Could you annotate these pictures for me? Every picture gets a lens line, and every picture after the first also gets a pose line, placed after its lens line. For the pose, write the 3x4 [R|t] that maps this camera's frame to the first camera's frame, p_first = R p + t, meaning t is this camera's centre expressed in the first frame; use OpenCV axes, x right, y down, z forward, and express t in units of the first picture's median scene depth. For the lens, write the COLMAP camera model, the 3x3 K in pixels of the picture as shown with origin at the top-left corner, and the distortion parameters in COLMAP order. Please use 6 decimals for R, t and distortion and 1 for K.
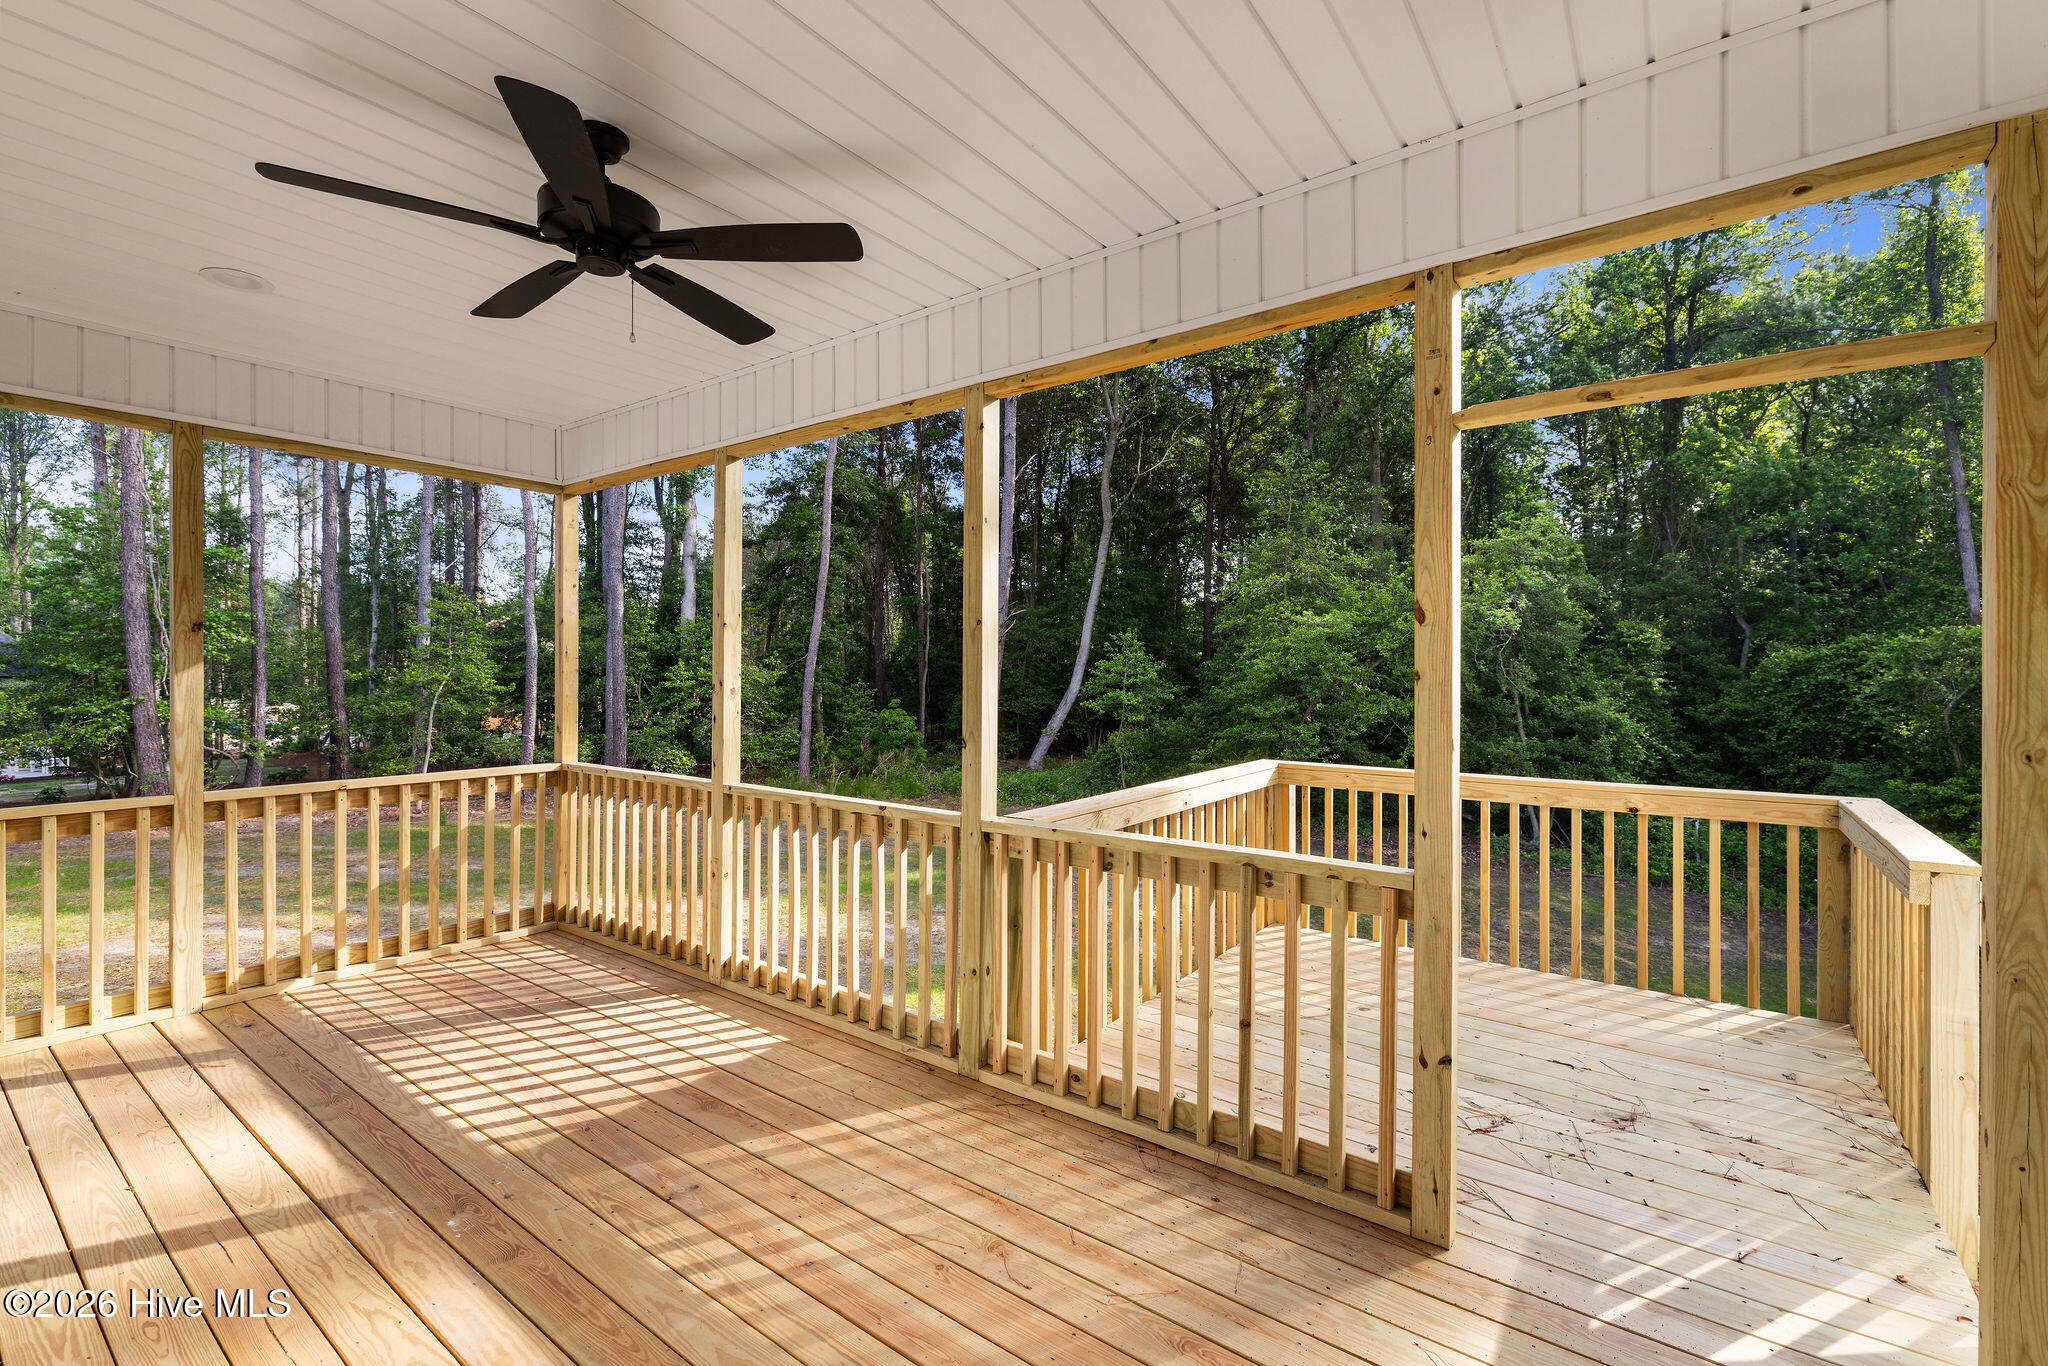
lens RADIAL K [[893.9, 0, 1021.3], [0, 893.9, 673.9], [0, 0, 1]] dist [-0.003410, 0.000921]
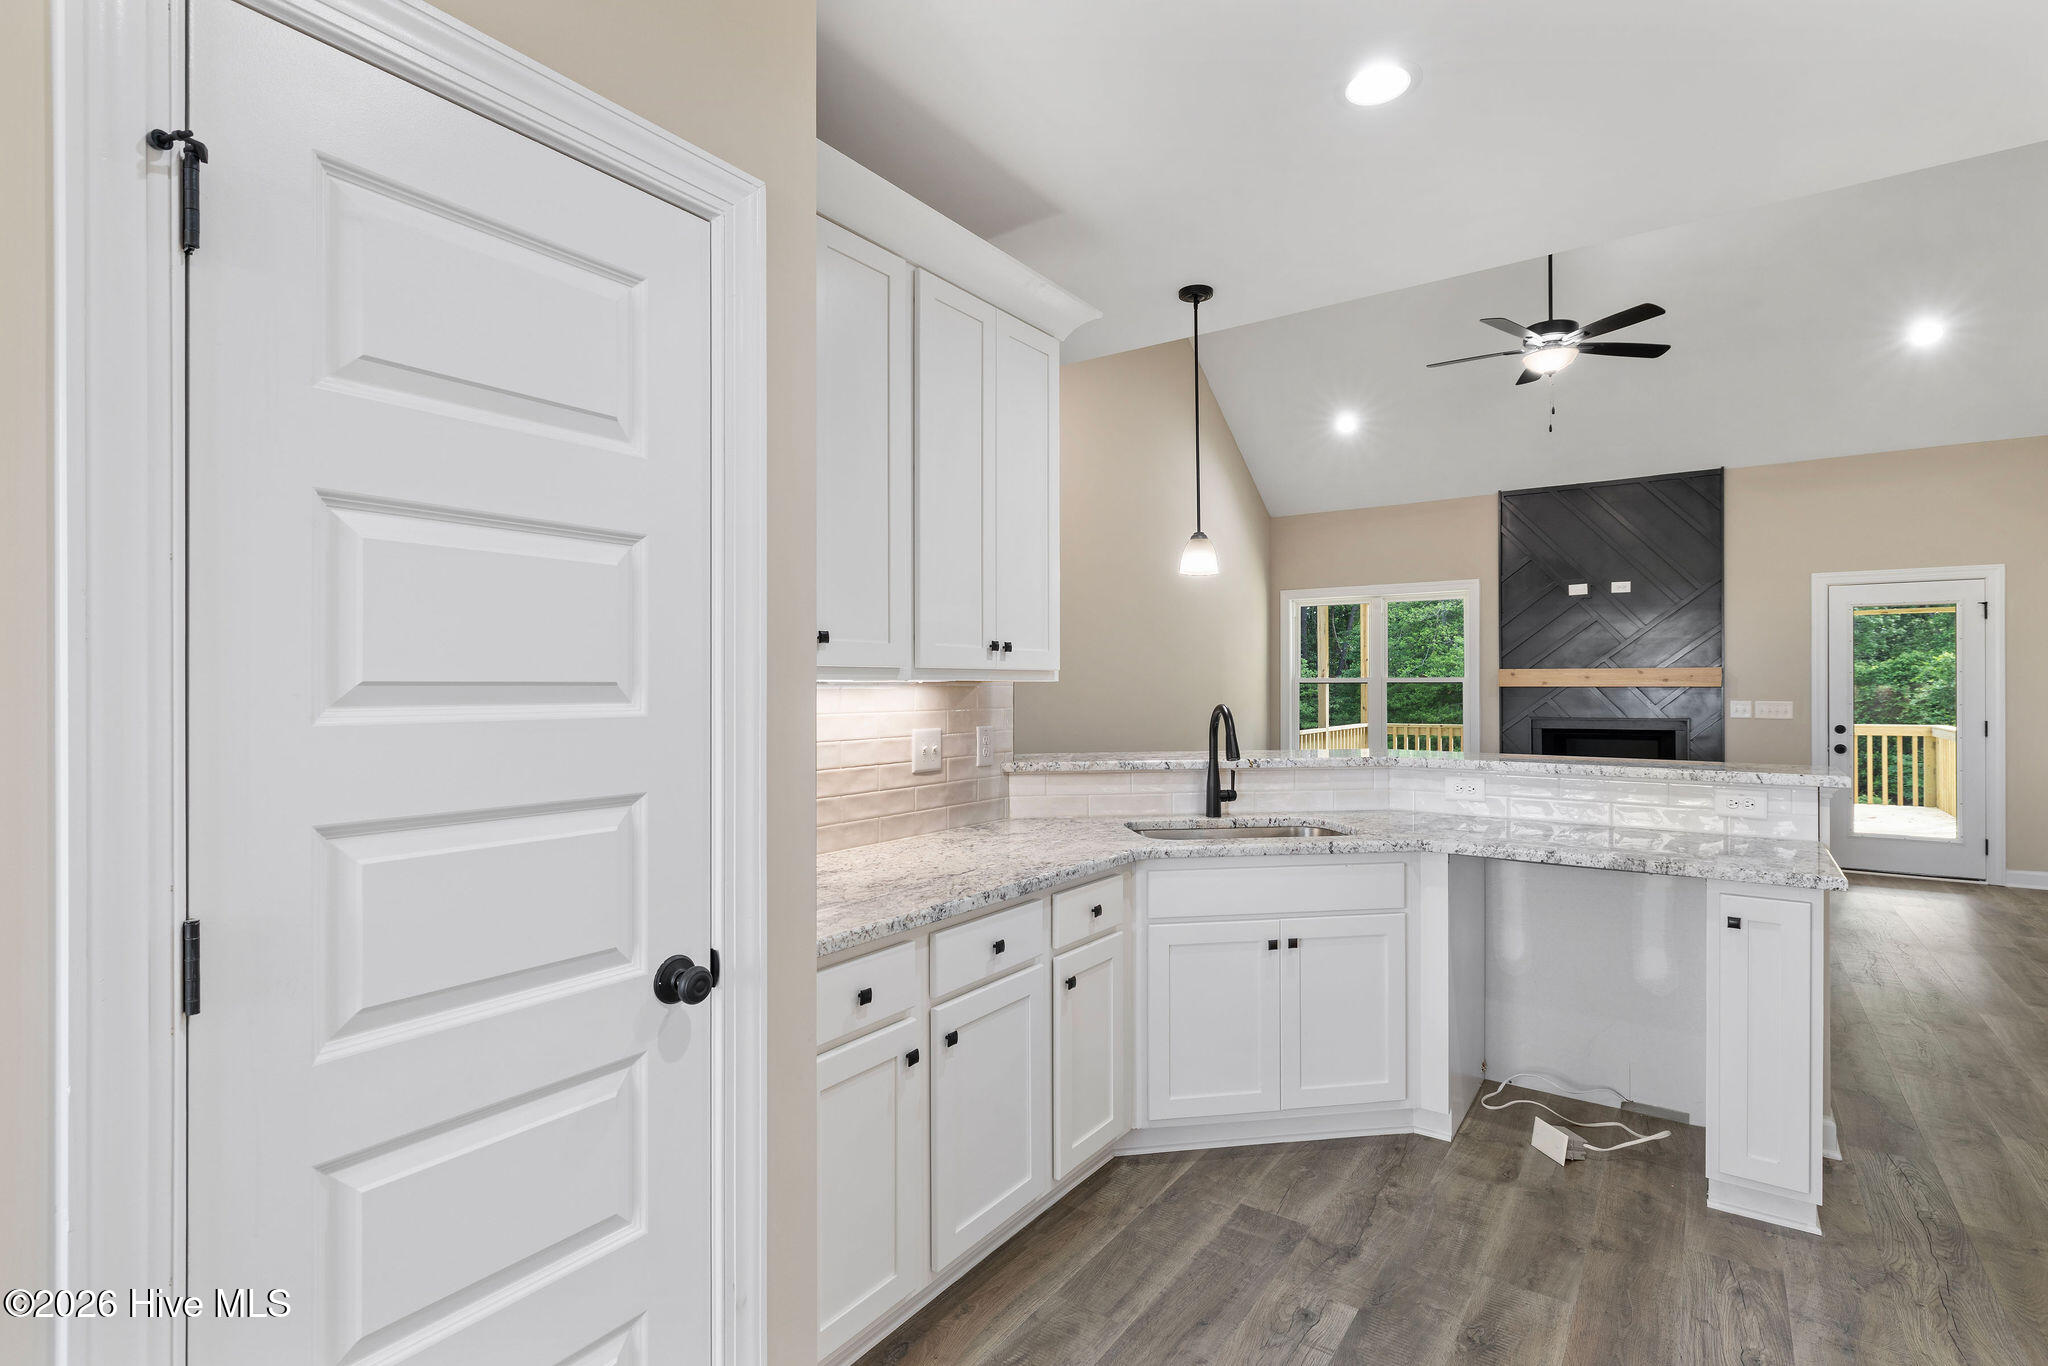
lens RADIAL K [[980.2, 0, 1026.4], [0, 980.2, 678.3], [0, 0, 1]] dist [-0.001459, -0.001544]
pose [[0.999623, -0.002194, 0.027380, -0.339203], [0.002492, 0.999938, -0.010868, 0.004113], [-0.027354, 0.010932, 0.999566, -0.336321]]
